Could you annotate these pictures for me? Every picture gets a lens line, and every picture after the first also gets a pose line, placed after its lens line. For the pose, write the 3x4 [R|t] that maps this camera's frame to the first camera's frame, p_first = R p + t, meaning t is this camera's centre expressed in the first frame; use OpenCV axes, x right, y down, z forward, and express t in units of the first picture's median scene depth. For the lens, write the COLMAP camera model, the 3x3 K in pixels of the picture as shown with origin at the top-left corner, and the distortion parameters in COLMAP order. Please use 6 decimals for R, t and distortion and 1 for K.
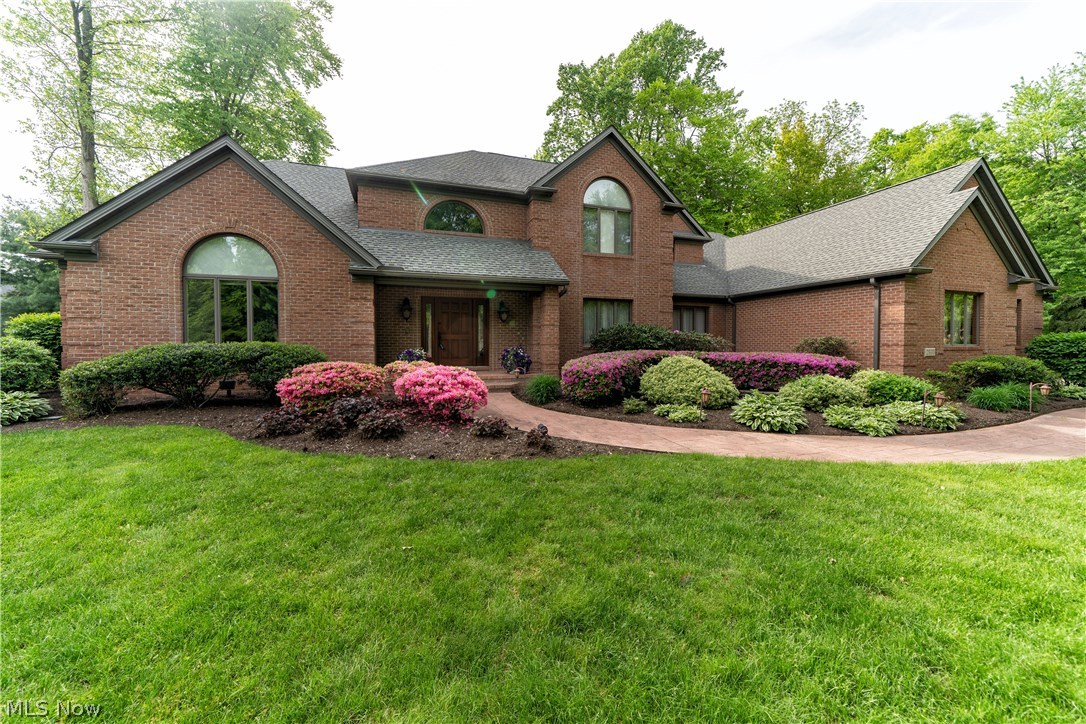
lens RADIAL K [[405.4, 0, 543.2], [0, 405.4, 357.4], [0, 0, 1]] dist [-0.008375, 0.000218]
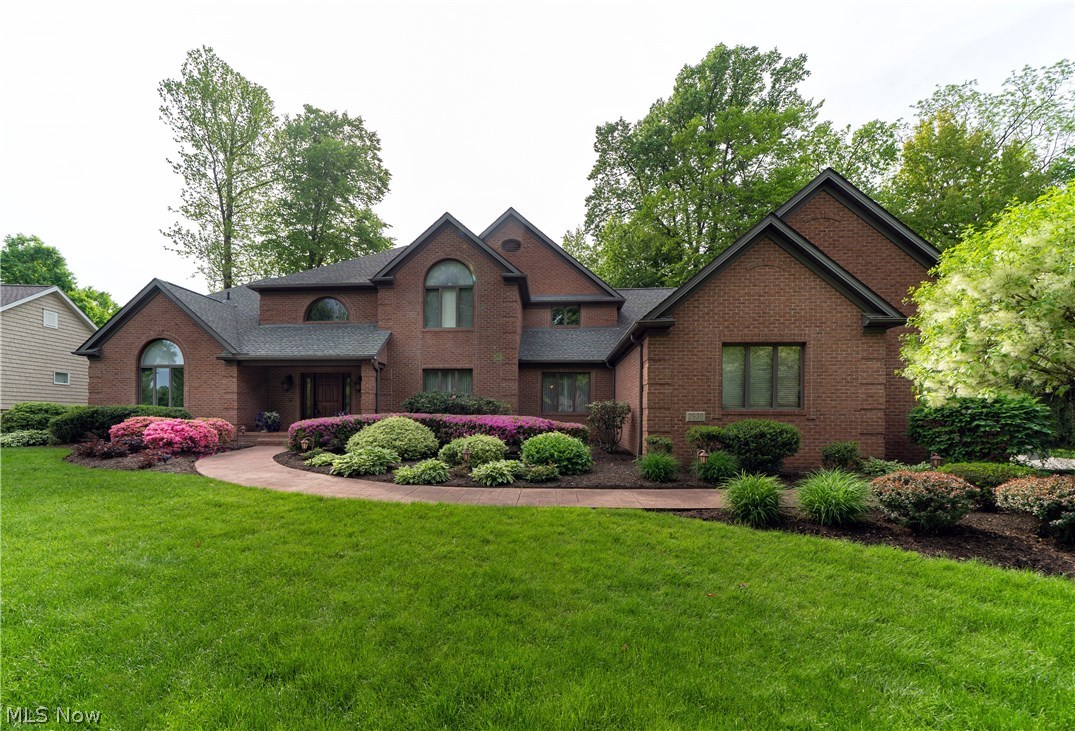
lens RADIAL K [[440.0, 0, 531.4], [0, 440.0, 422.4], [0, 0, 1]] dist [-0.009515, 0.000443]
pose [[0.918173, 0.008467, -0.396088, 0.318461], [-0.020179, 0.999473, -0.025412, 0.009988], [0.395665, 0.031325, 0.917861, 0.000411]]
